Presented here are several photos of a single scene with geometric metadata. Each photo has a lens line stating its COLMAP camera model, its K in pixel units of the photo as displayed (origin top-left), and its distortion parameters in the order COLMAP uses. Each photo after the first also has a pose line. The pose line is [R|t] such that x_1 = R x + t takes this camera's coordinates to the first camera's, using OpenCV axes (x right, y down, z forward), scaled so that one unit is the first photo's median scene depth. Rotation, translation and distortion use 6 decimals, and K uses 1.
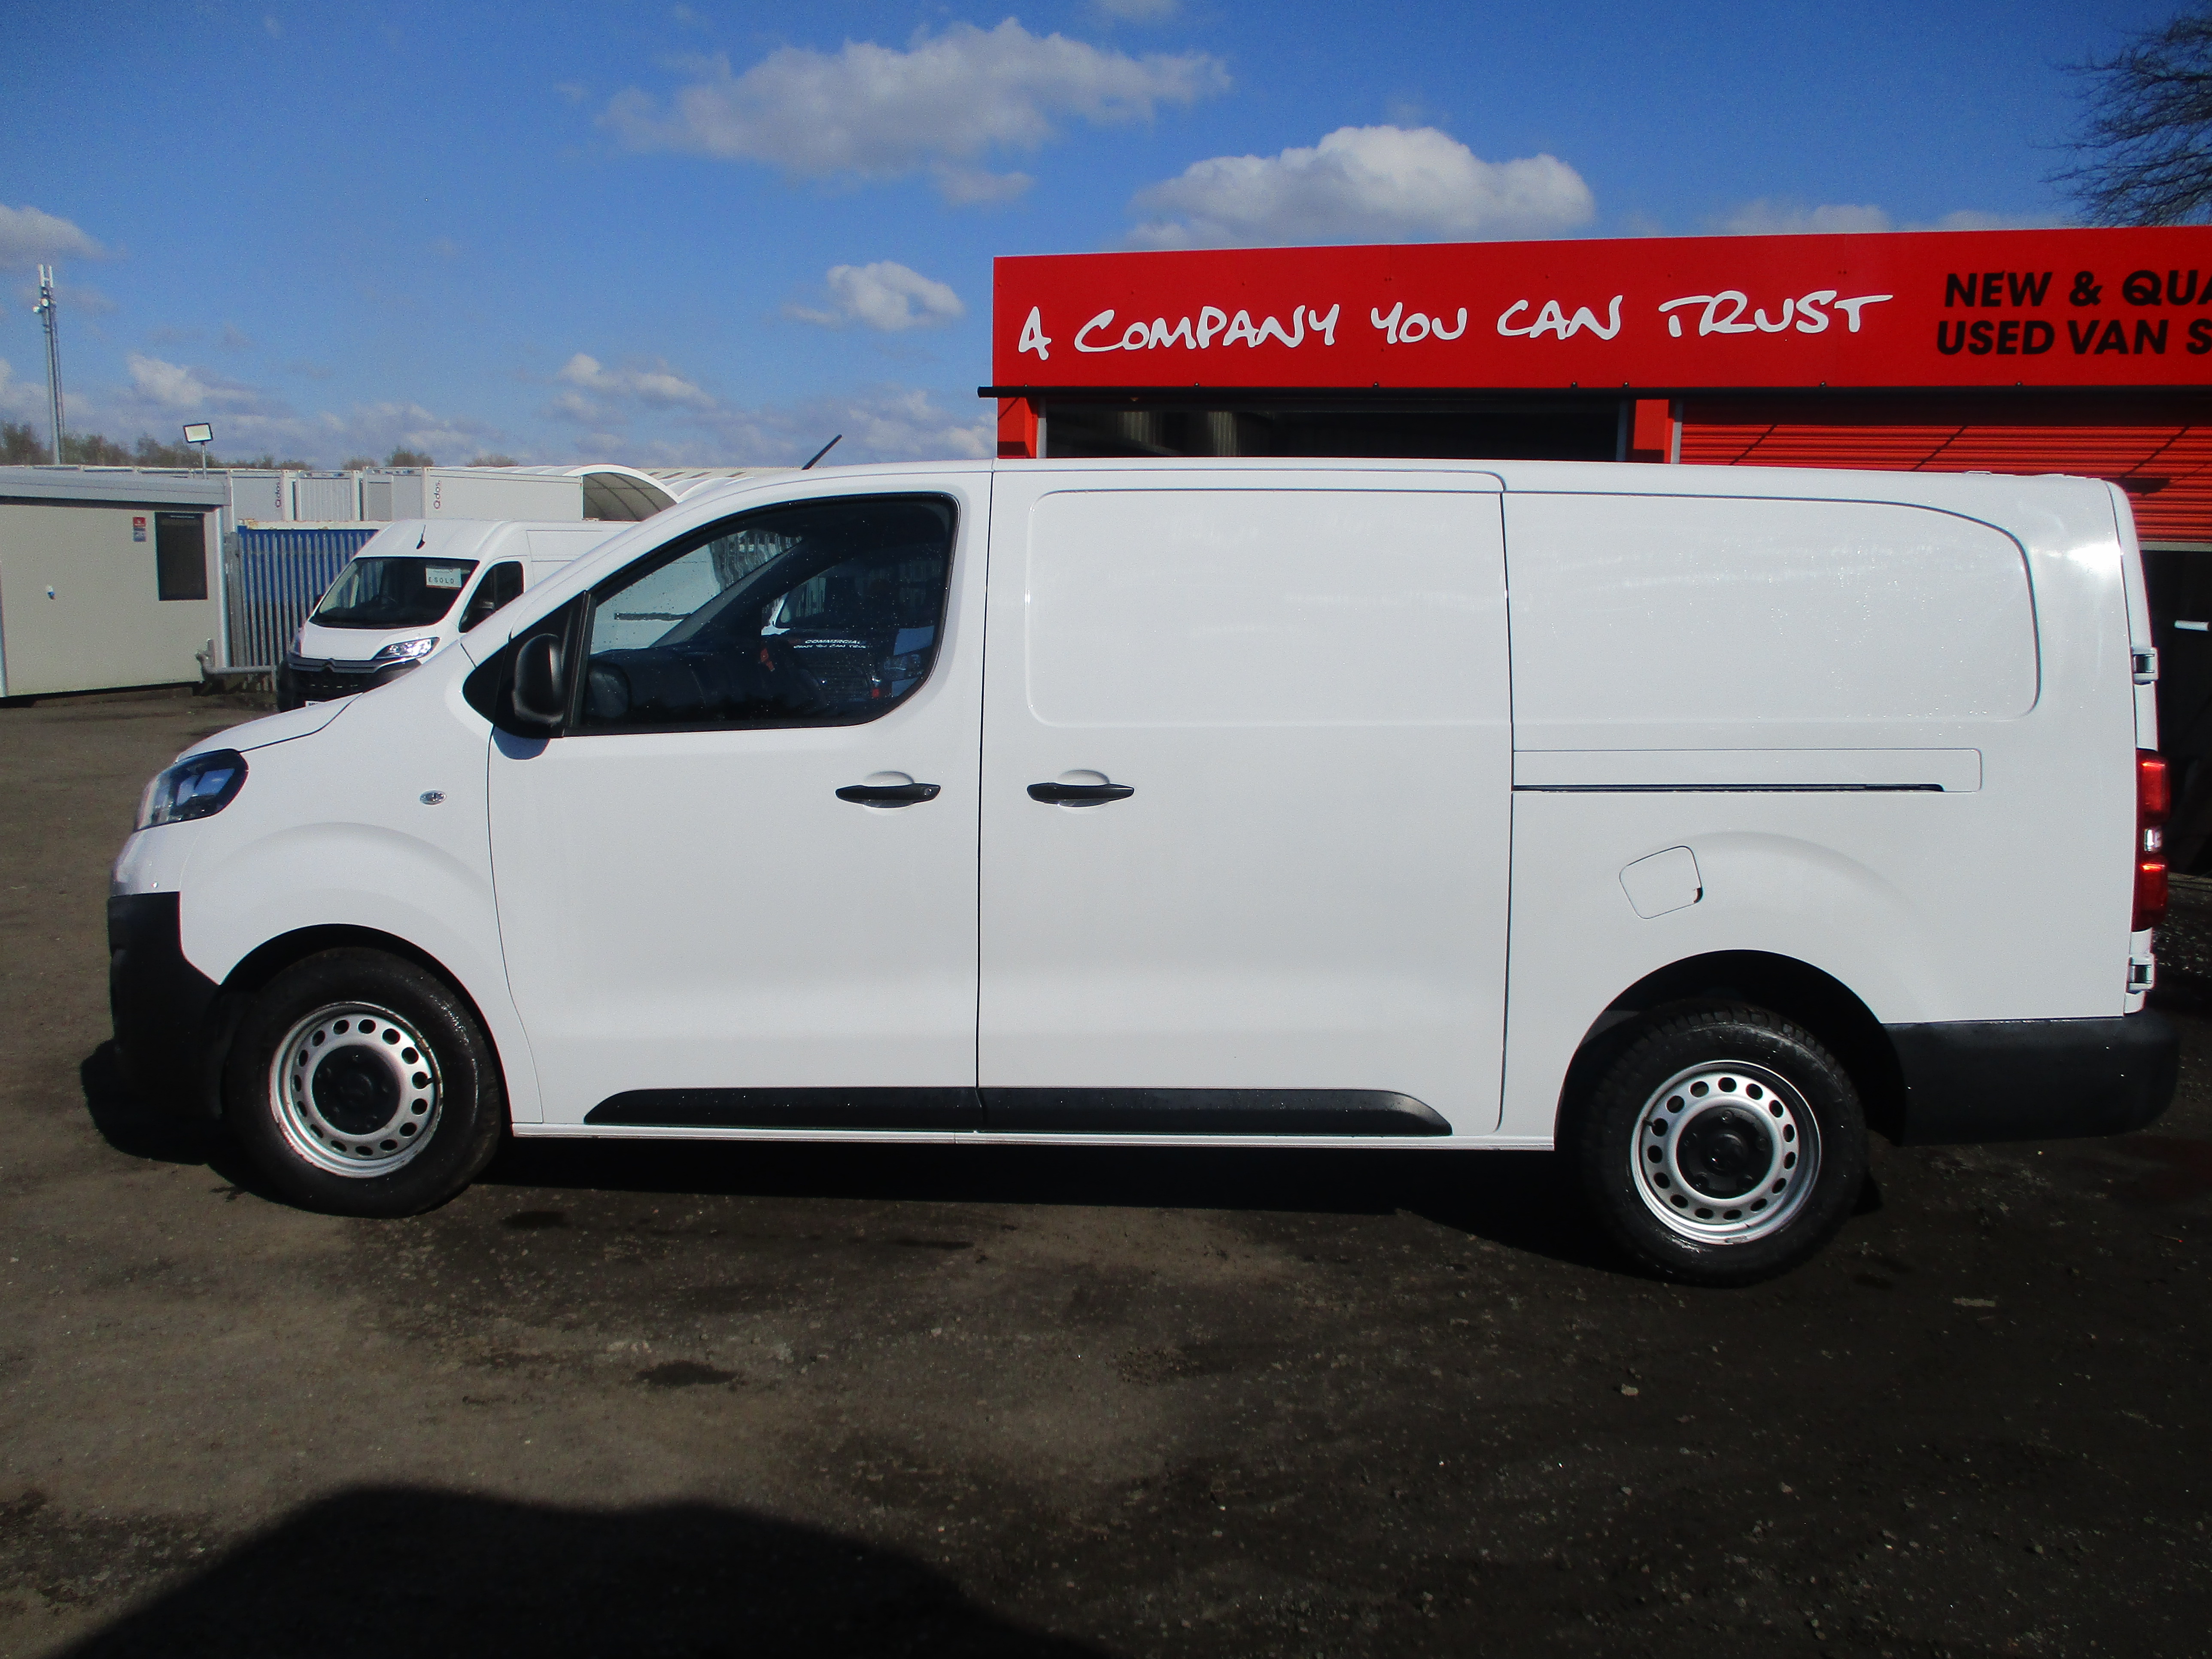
lens RADIAL K [[1817.1, 0, 1074.2], [0, 1817.1, 822.3], [0, 0, 1]] dist [-0.035601, 0.003924]
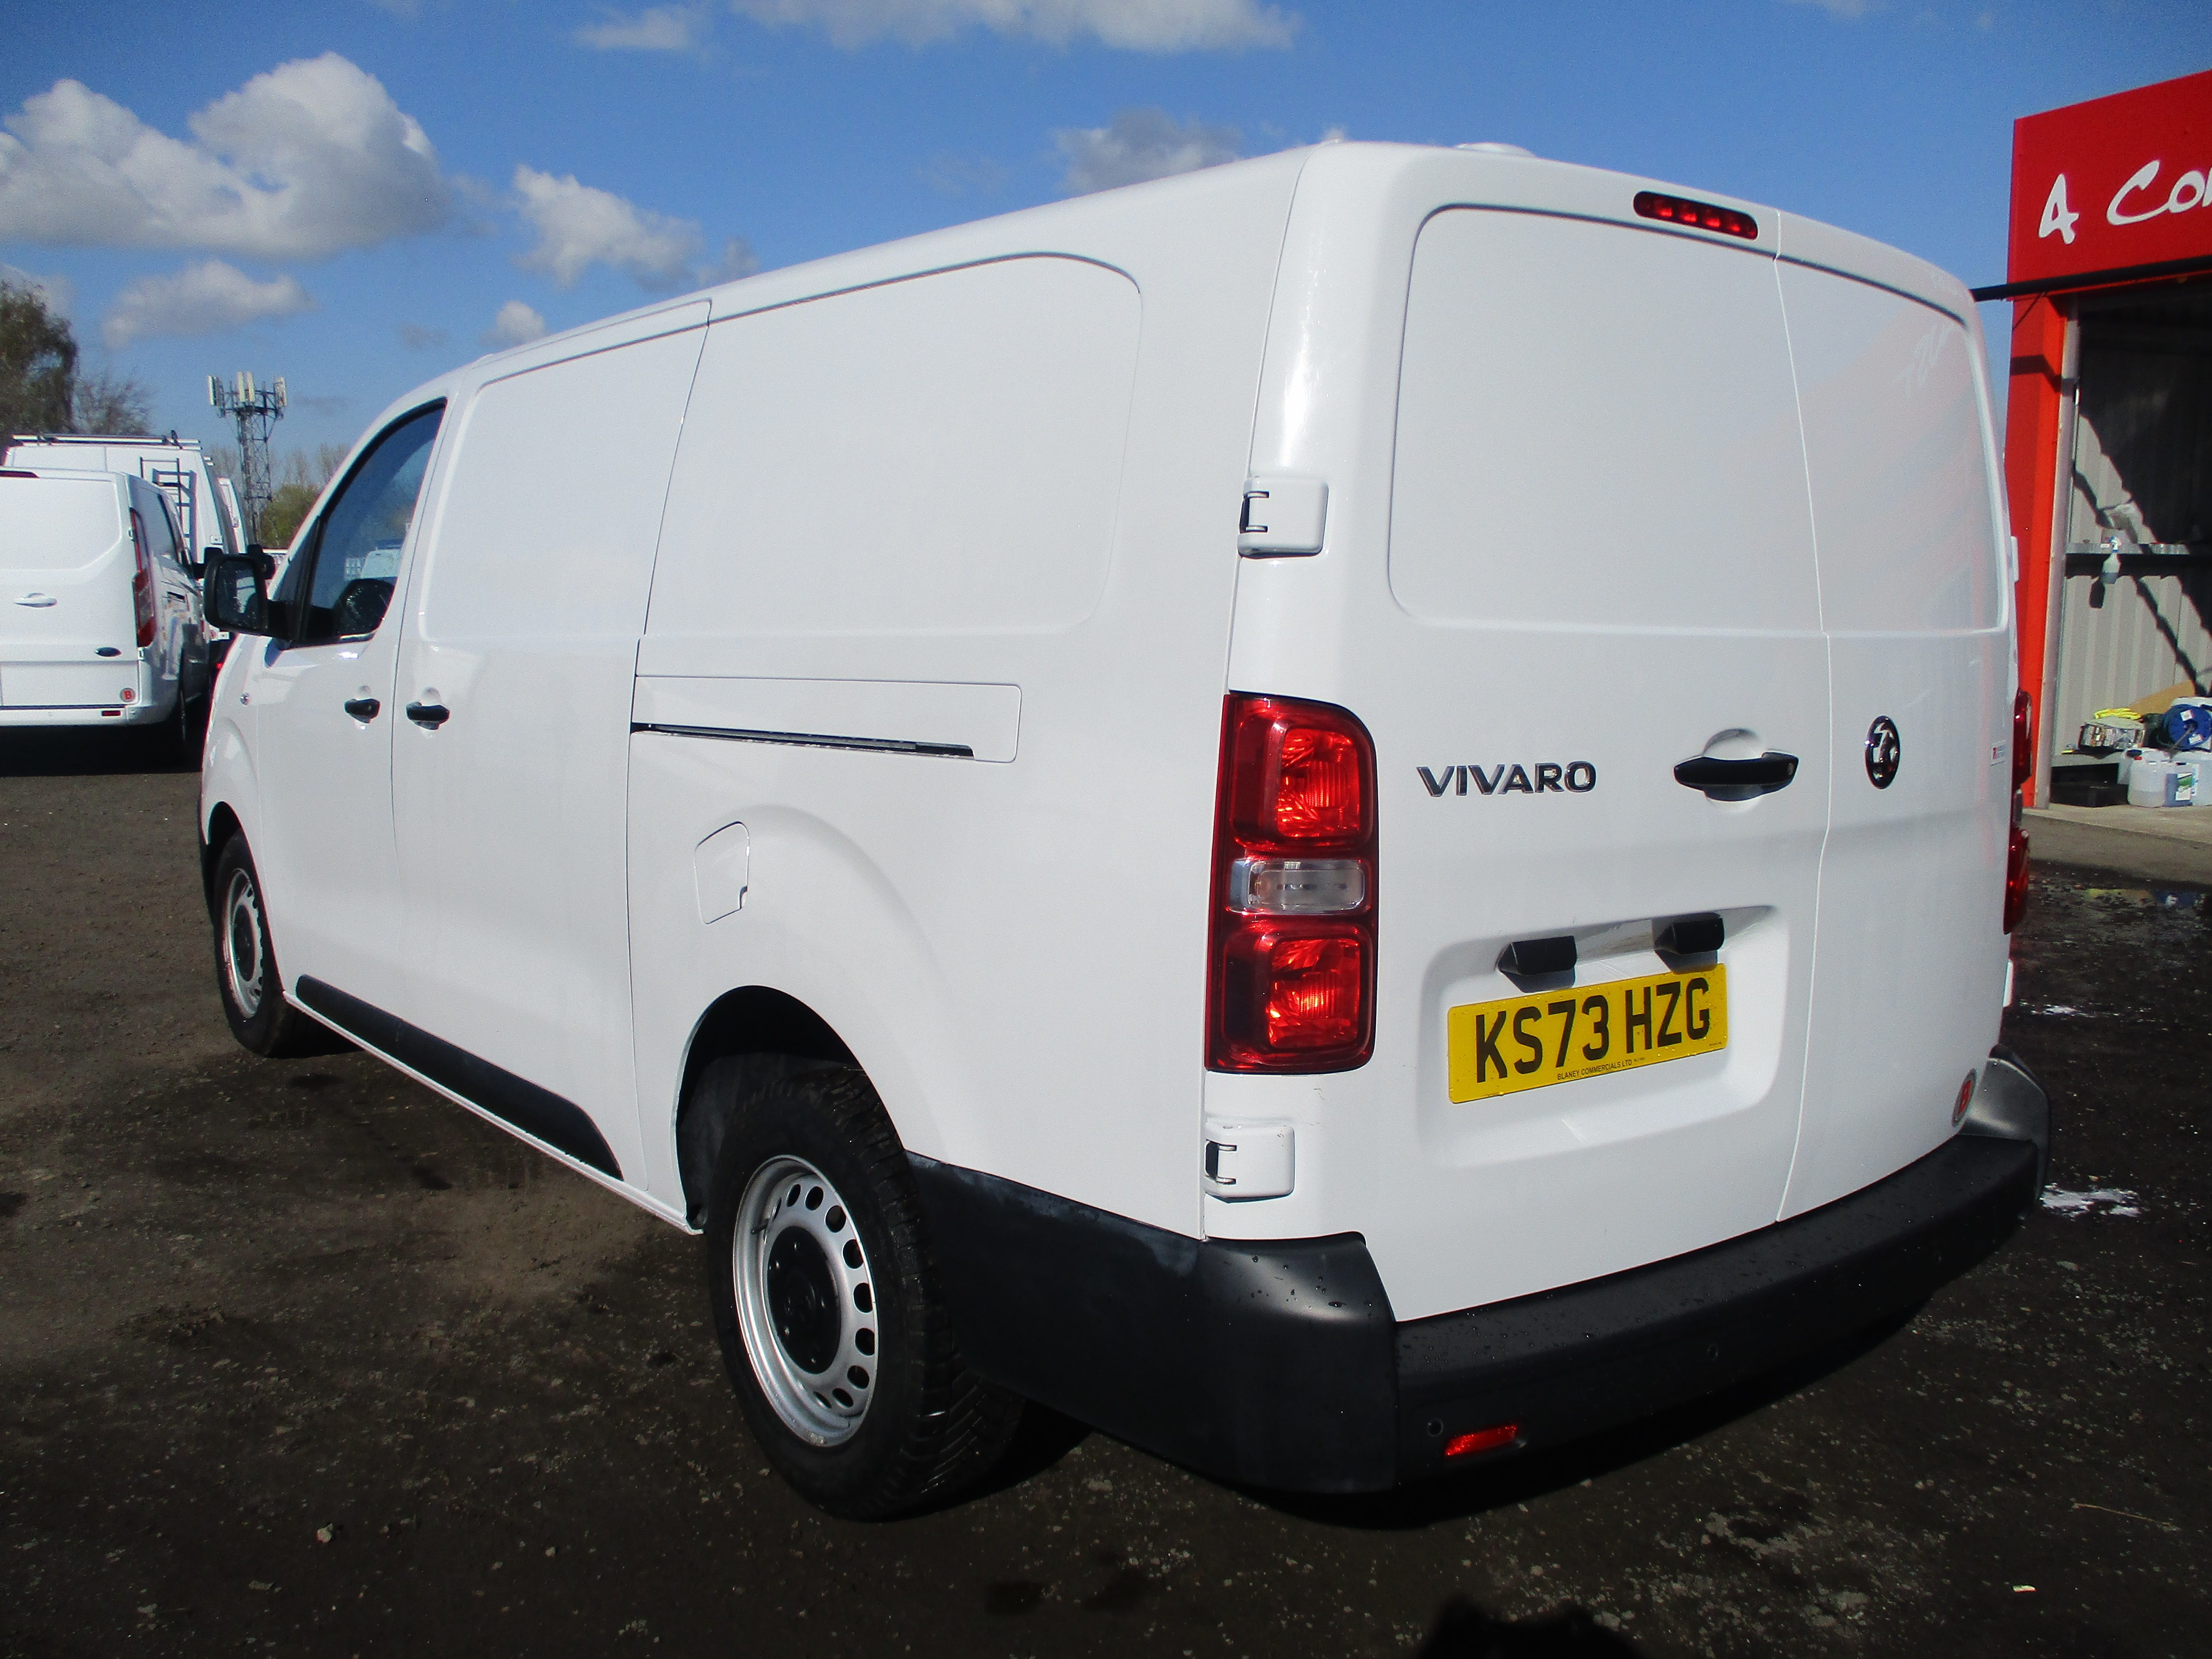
lens RADIAL K [[1817.1, 0, 1074.2], [0, 1817.1, 822.3], [0, 0, 1]] dist [-0.035601, 0.003924]
pose [[0.675805, 0.077327, -0.733013, 0.274419], [-0.076916, 0.996451, 0.034204, -0.005838], [0.733056, 0.033266, 0.679354, 0.190990]]
